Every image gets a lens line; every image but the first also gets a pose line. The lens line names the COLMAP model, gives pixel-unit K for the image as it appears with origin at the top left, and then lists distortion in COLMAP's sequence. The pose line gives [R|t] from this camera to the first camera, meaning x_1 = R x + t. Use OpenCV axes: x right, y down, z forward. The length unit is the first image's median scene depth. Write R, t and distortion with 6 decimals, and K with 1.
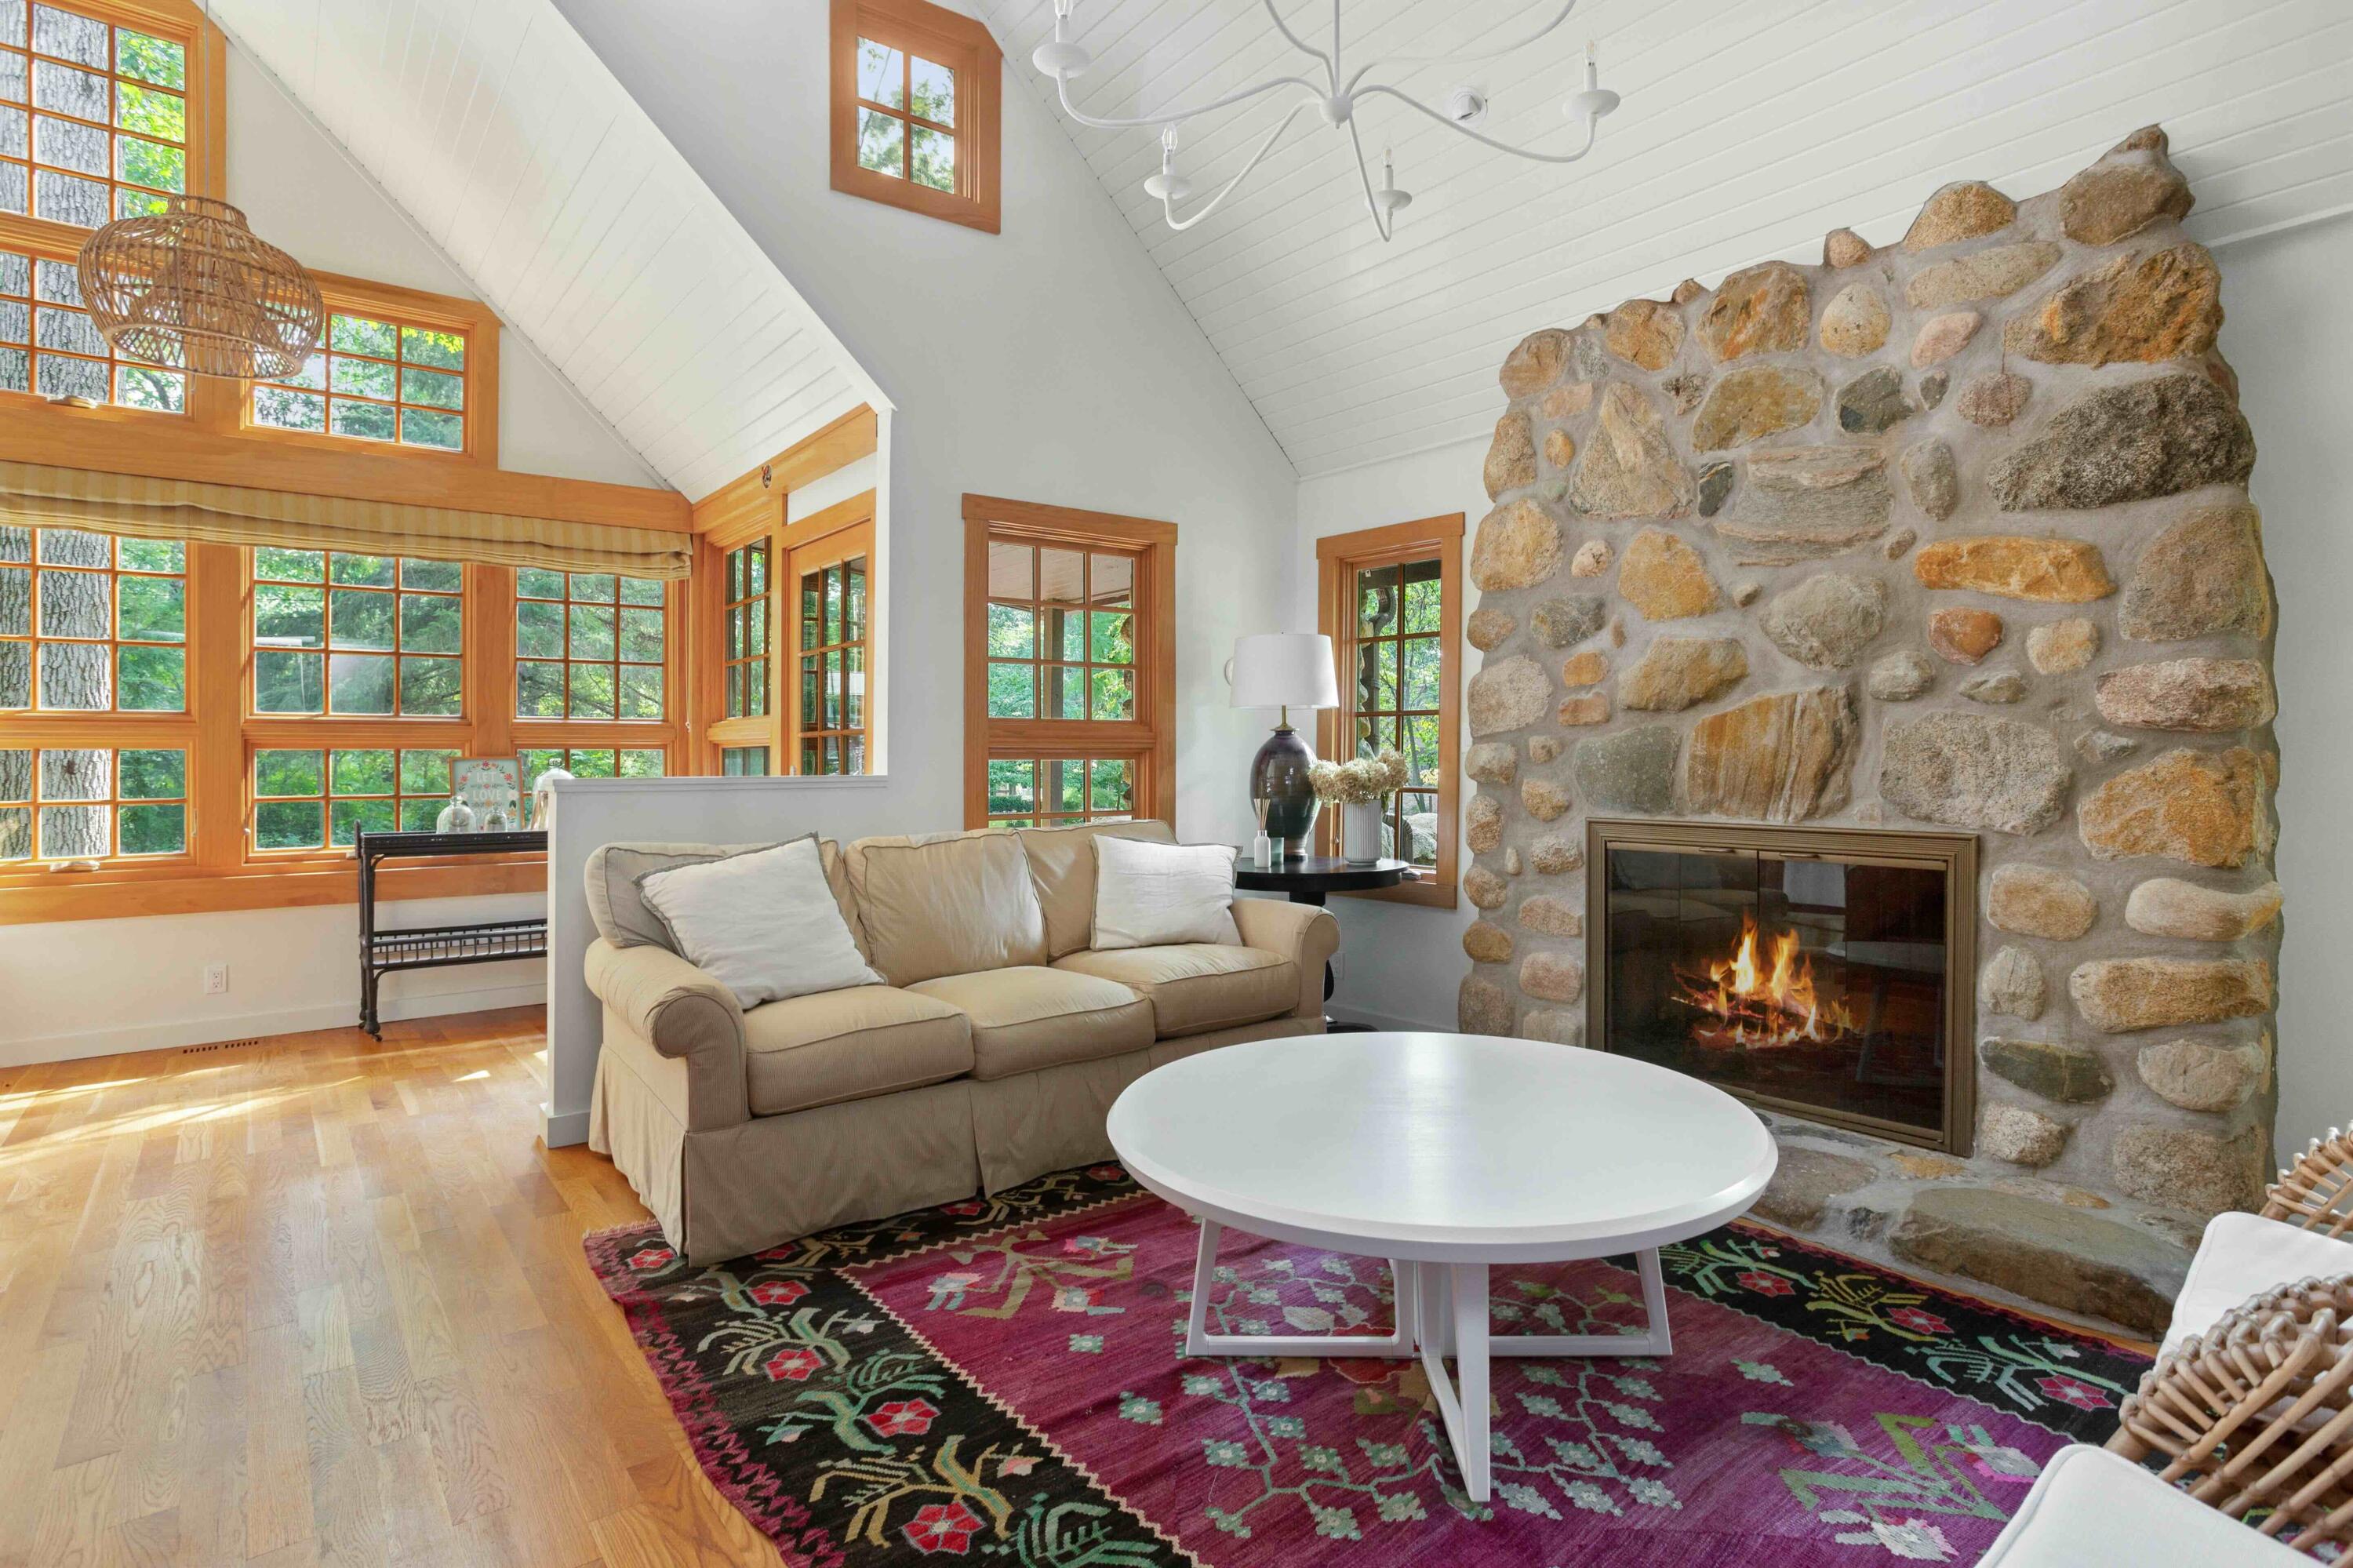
lens RADIAL K [[1235.9, 0, 1176.5], [0, 1235.9, 784.0], [0, 0, 1]] dist [0.014214, 0.000035]
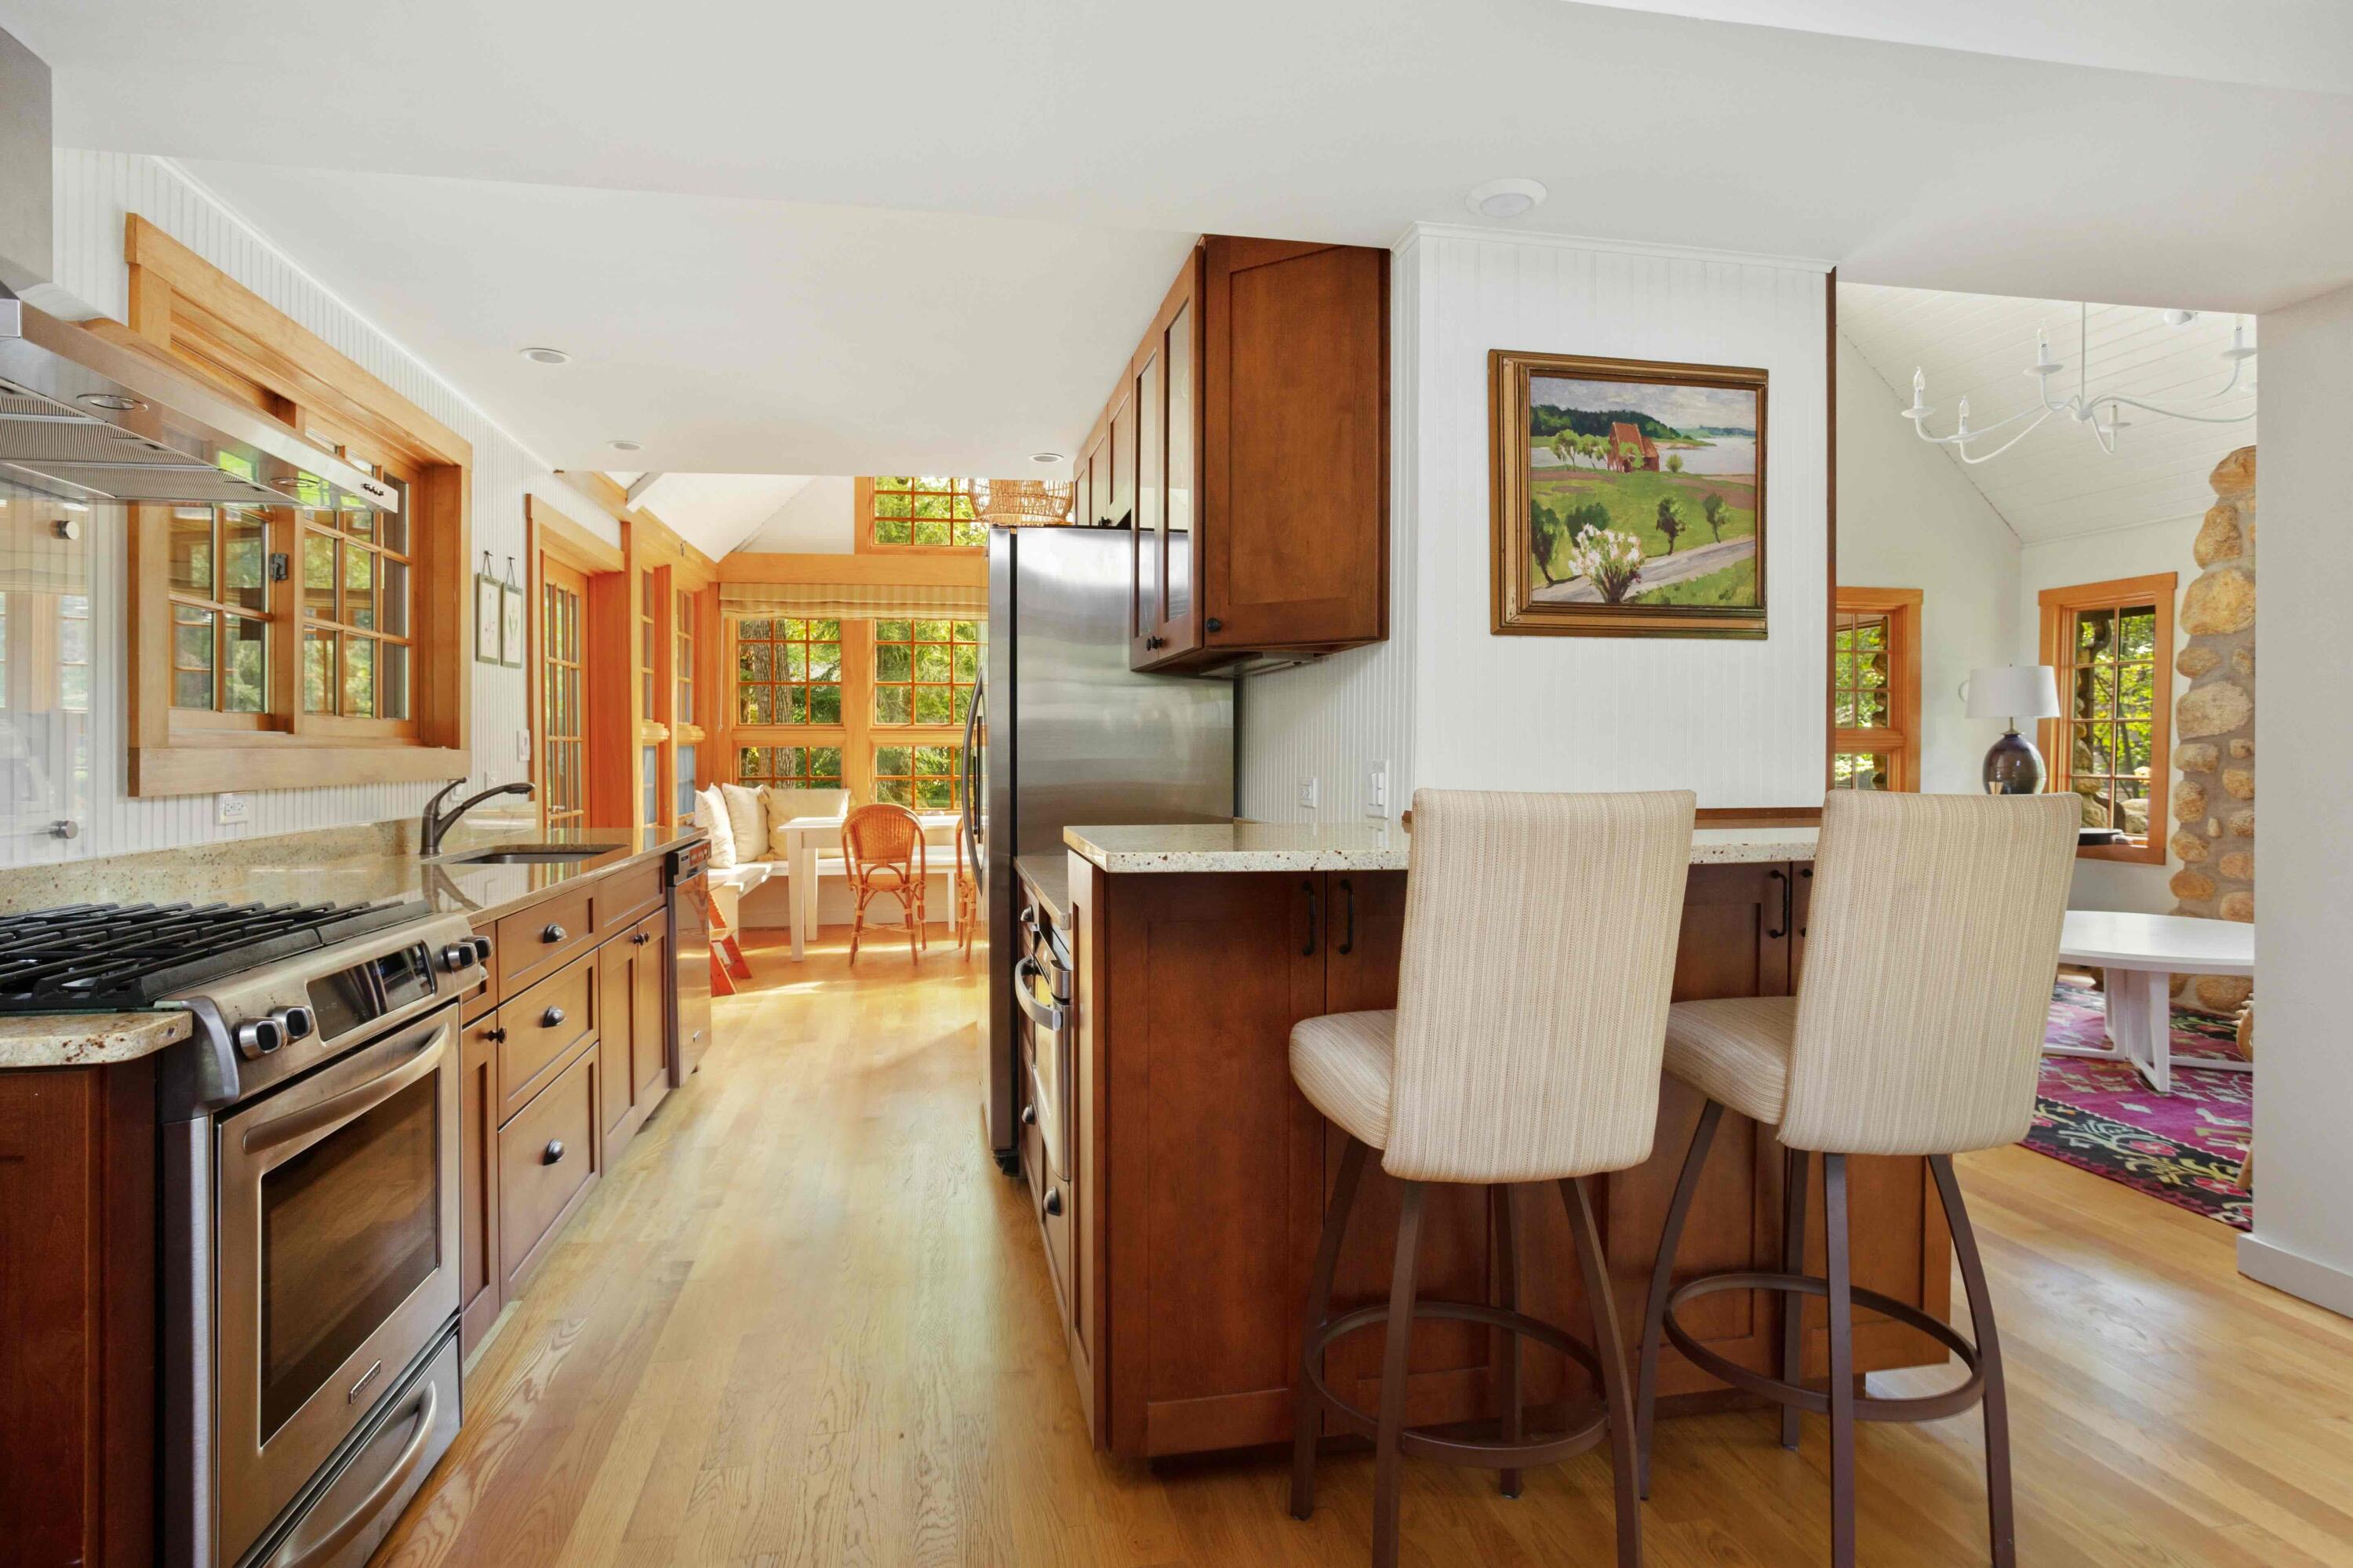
lens RADIAL K [[1235.9, 0, 1176.5], [0, 1235.9, 784.0], [0, 0, 1]] dist [0.014214, 0.000035]
pose [[0.895733, 0.011691, -0.444439, -0.149686], [-0.008081, 0.999917, 0.010017, 0.007548], [0.444519, -0.005381, 0.895753, -0.767226]]
